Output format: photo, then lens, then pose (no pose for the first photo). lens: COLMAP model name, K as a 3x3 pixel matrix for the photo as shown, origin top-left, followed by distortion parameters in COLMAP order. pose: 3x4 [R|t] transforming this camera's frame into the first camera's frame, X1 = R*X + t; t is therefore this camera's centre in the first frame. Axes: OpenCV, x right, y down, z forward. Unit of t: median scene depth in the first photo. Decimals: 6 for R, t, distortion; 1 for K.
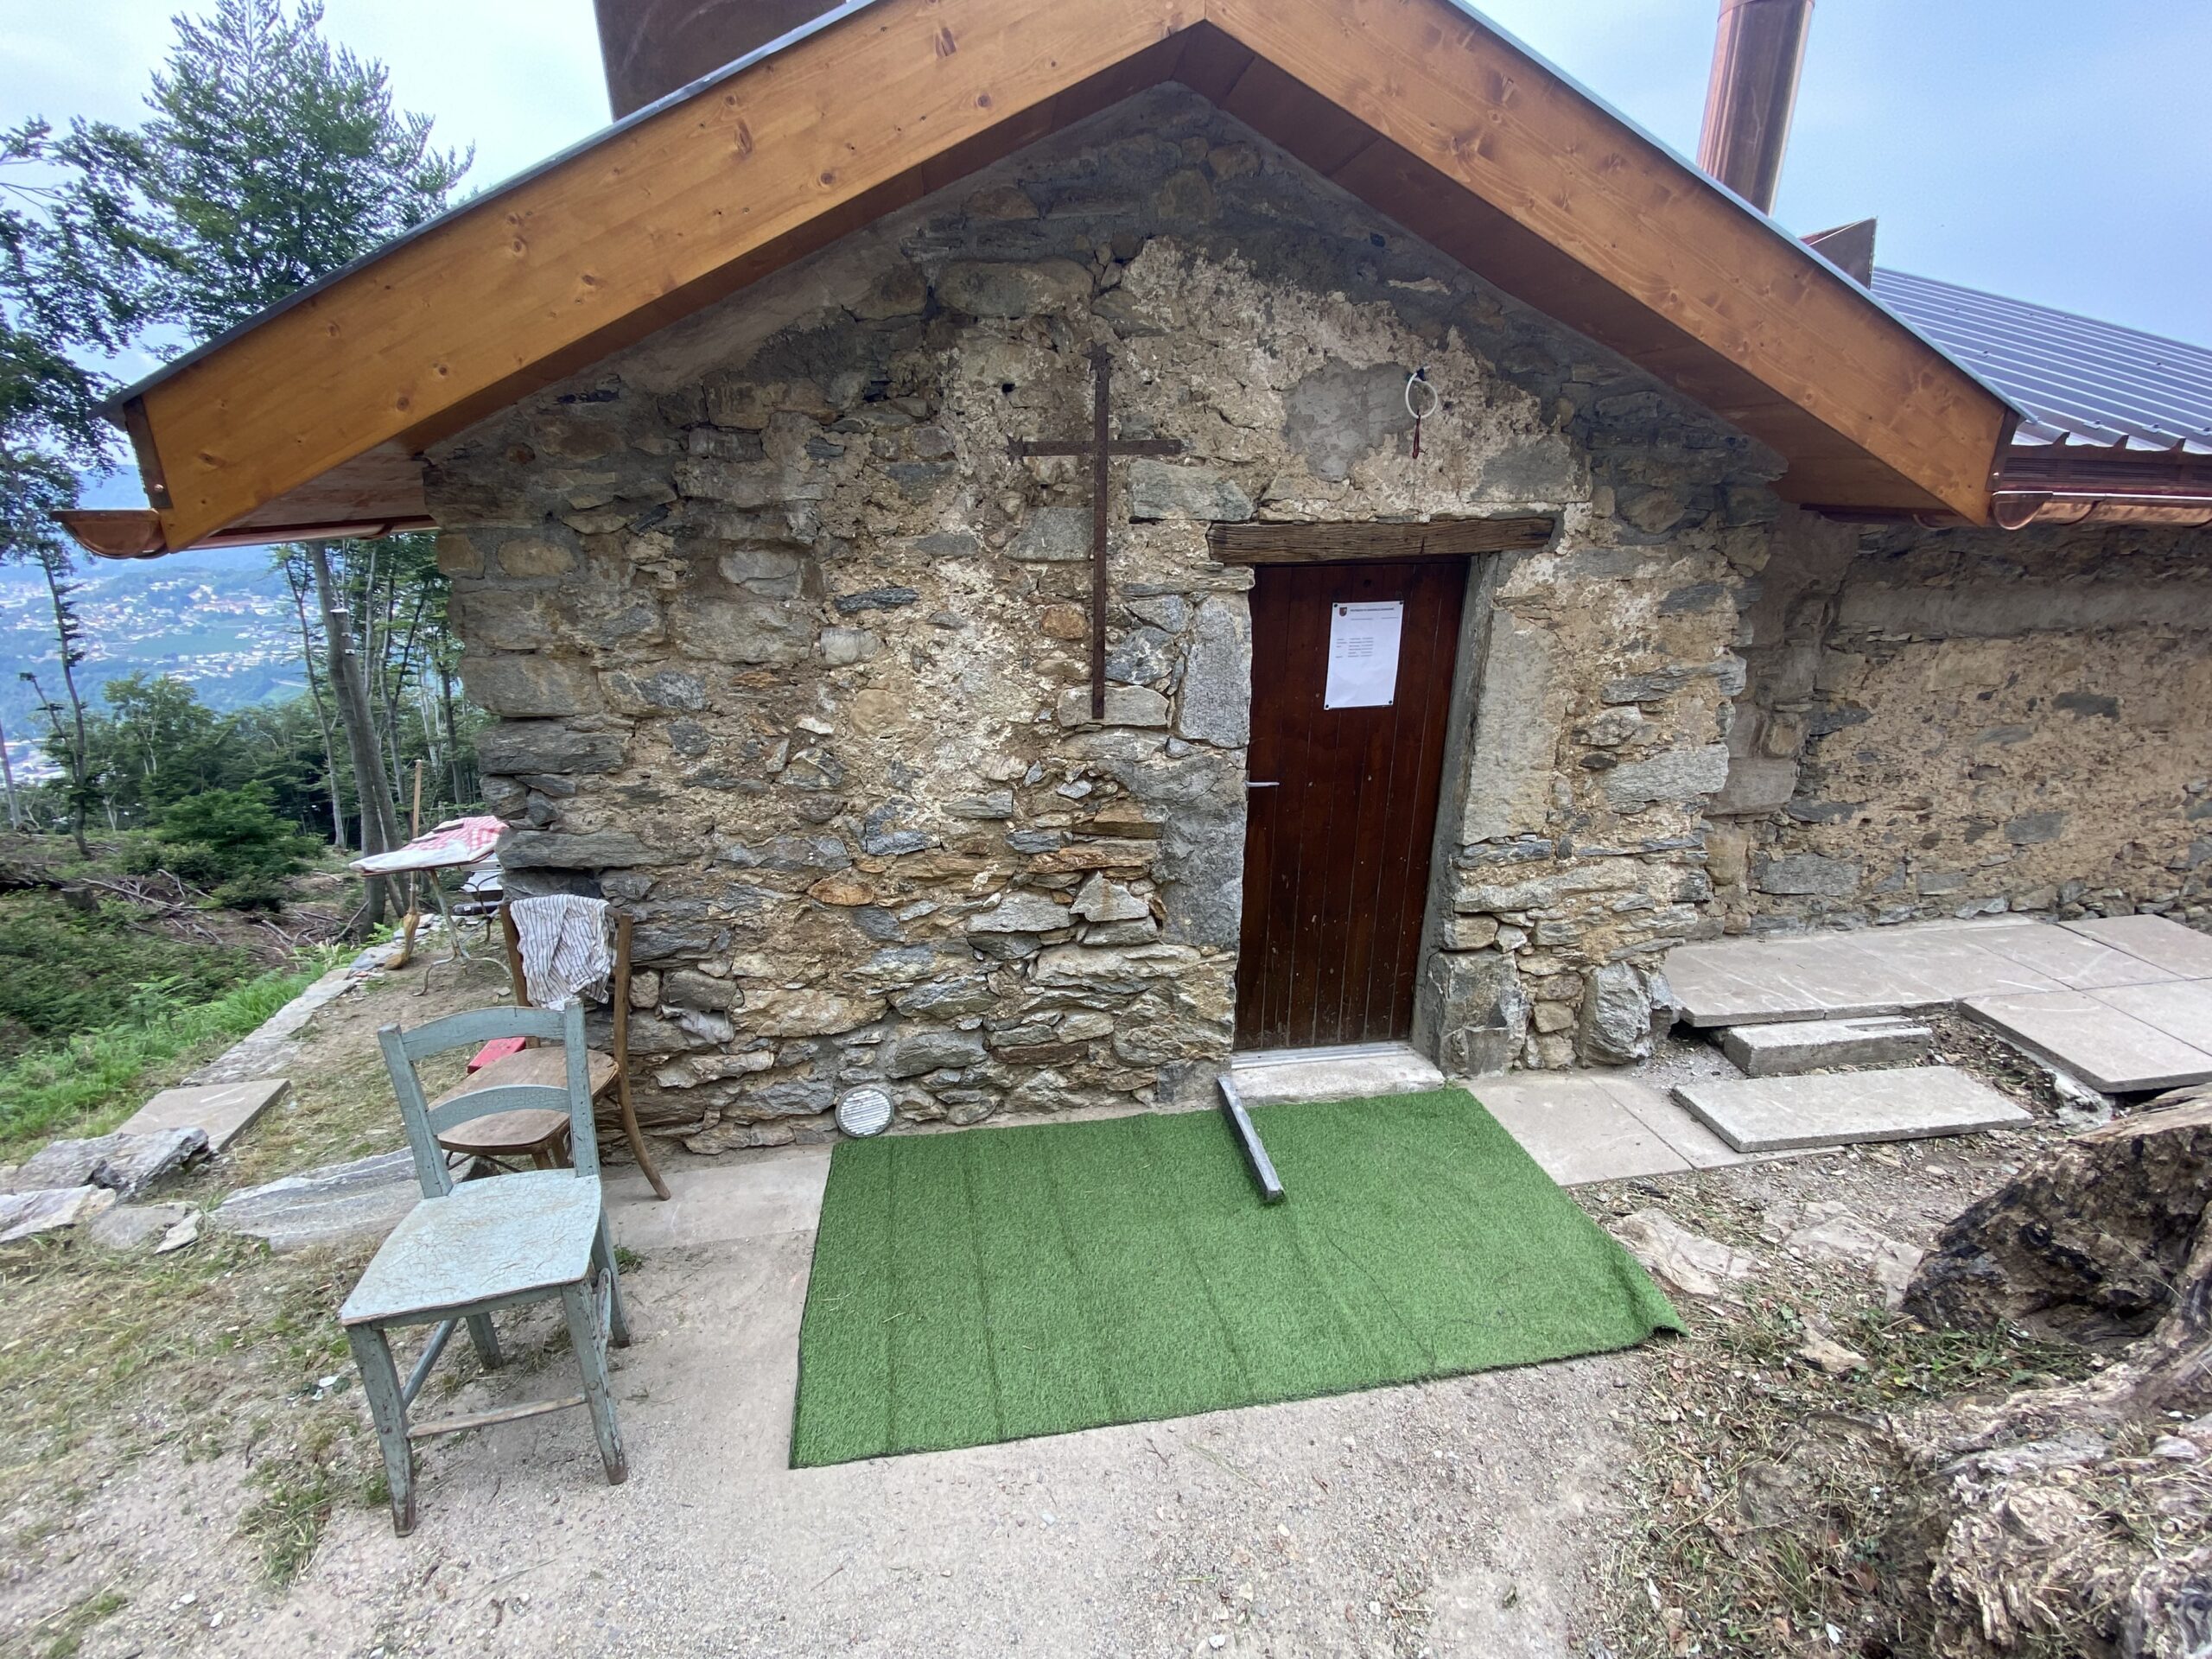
lens RADIAL K [[890.9, 0, 1067.0], [0, 890.9, 808.7], [0, 0, 1]] dist [0.014999, -0.006907]
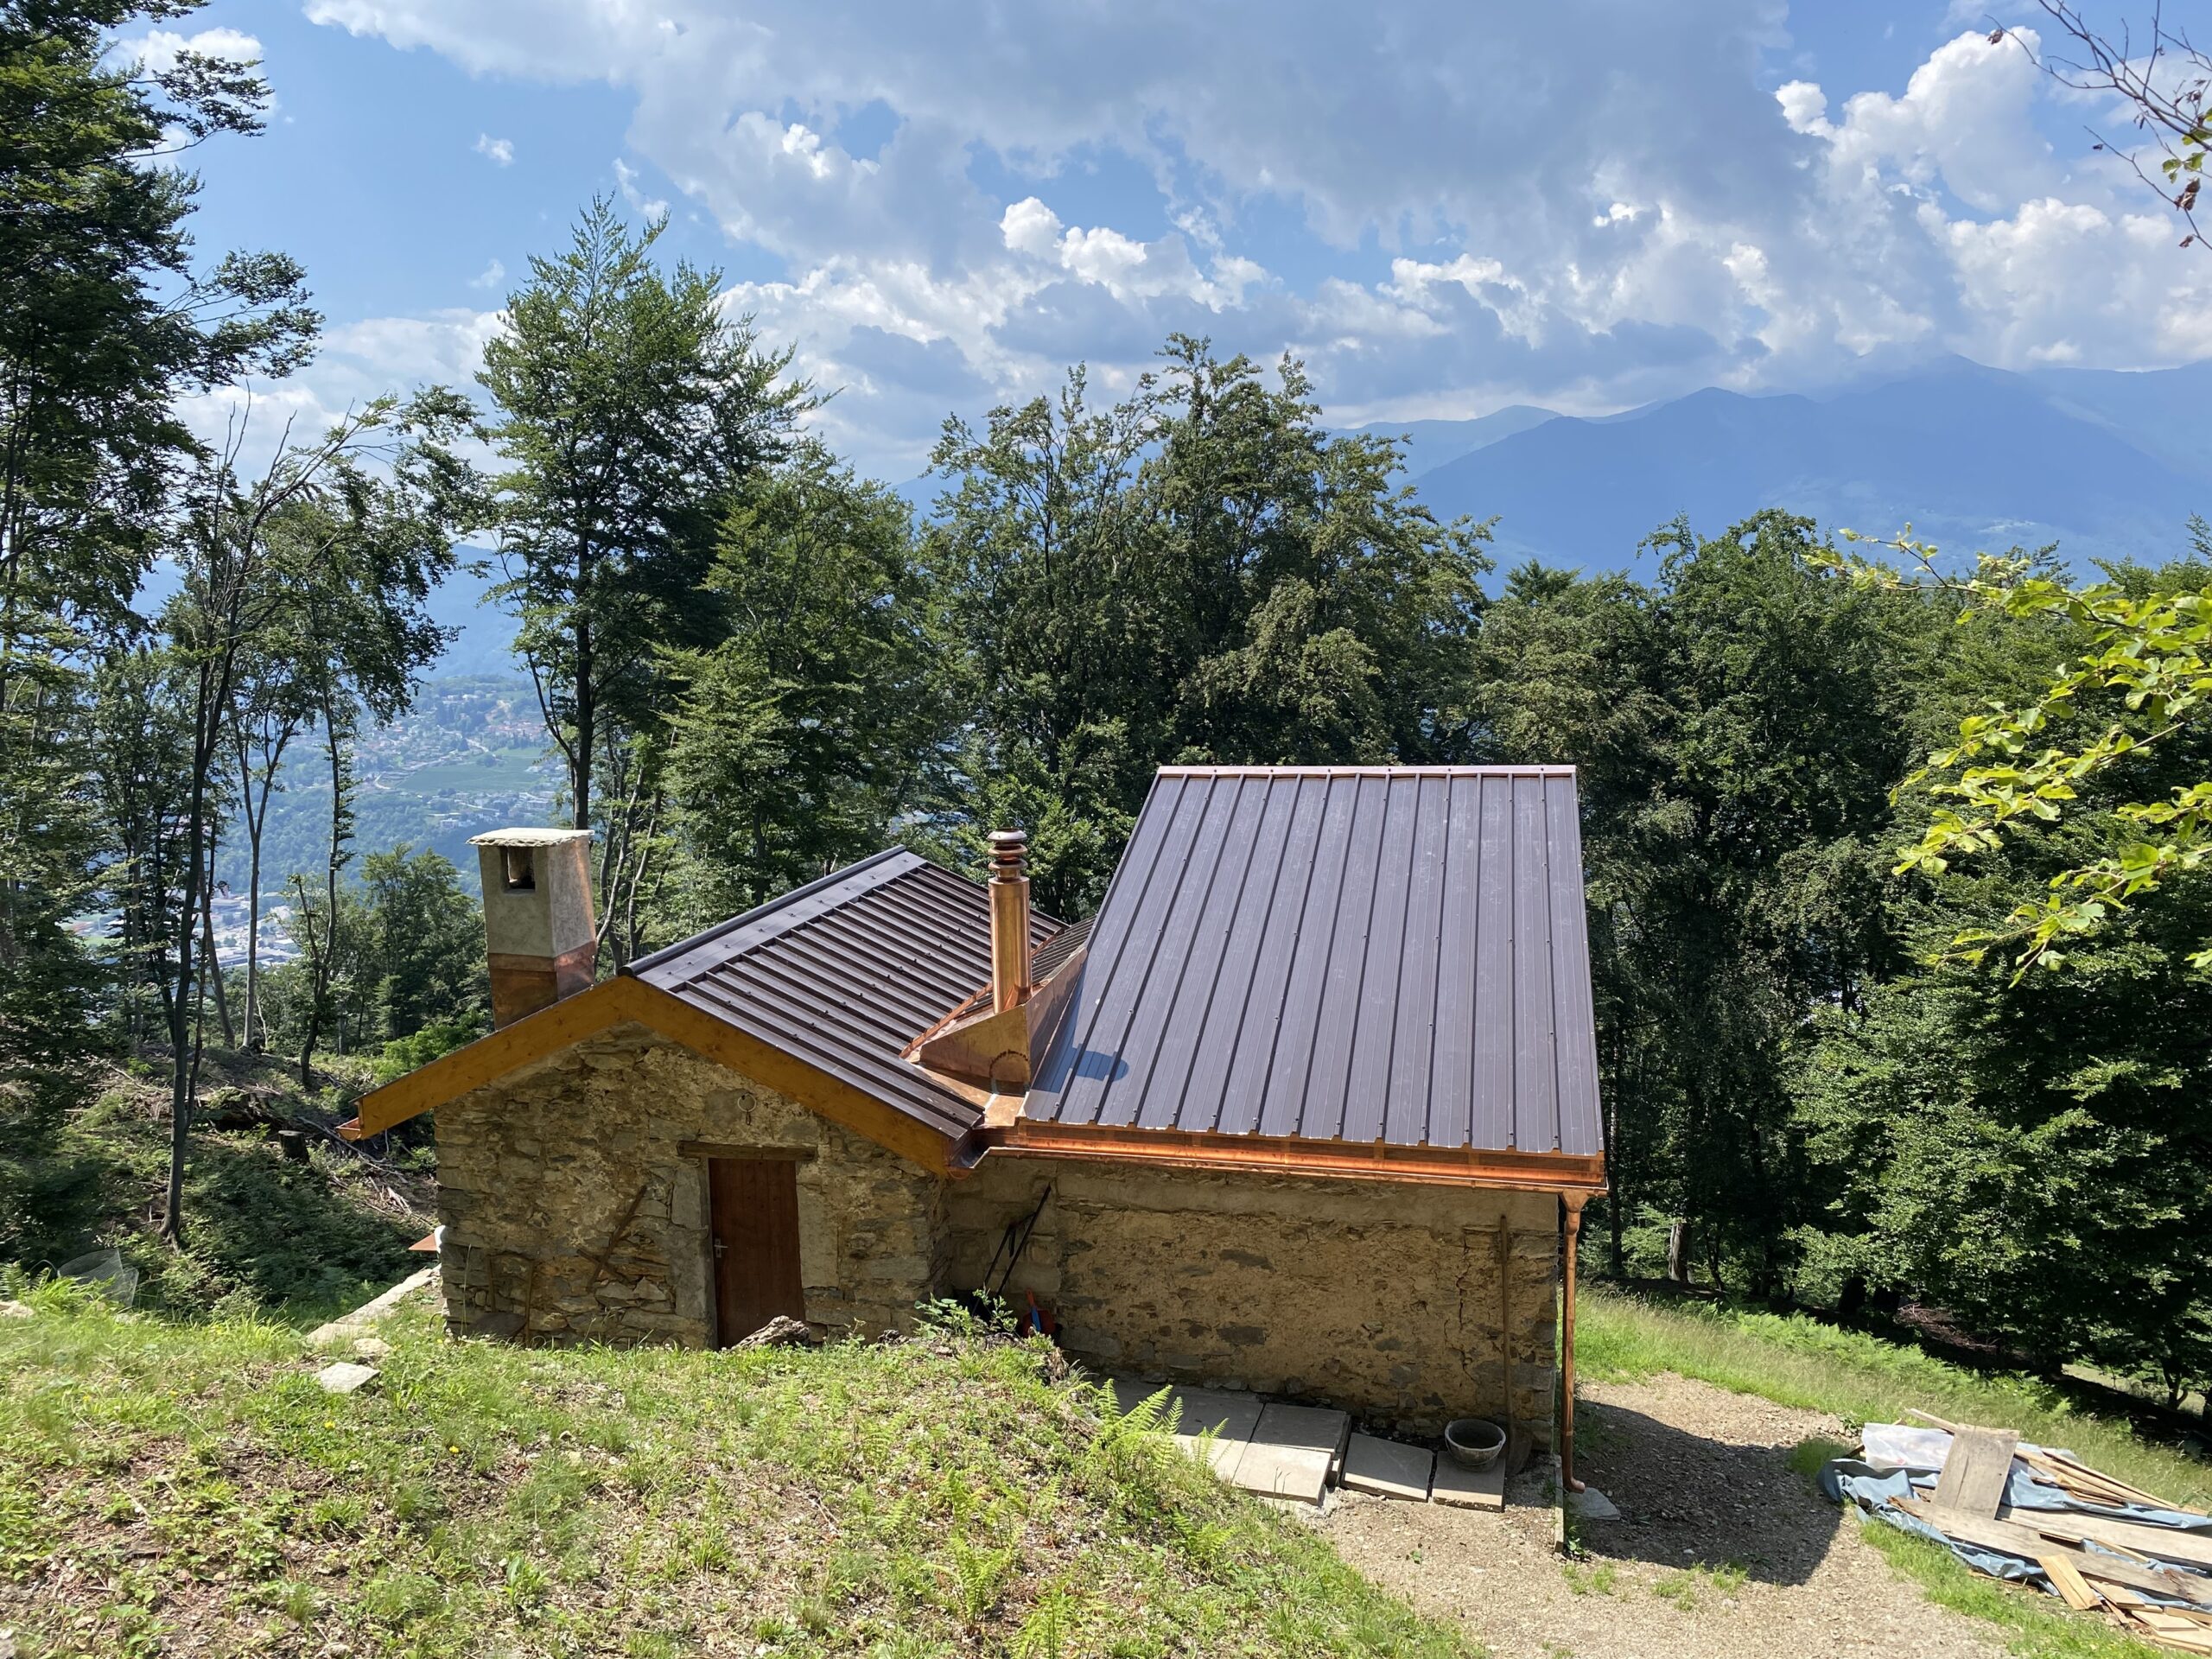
lens RADIAL K [[1691.7, 0, 1135.2], [0, 1691.7, 806.4], [0, 0, 1]] dist [0.039693, -0.052211]
pose [[0.922891, 0.037163, -0.383264, 2.817272], [-0.105417, 0.981691, -0.158651, -0.555289], [0.370351, 0.186820, 0.909911, -2.741063]]
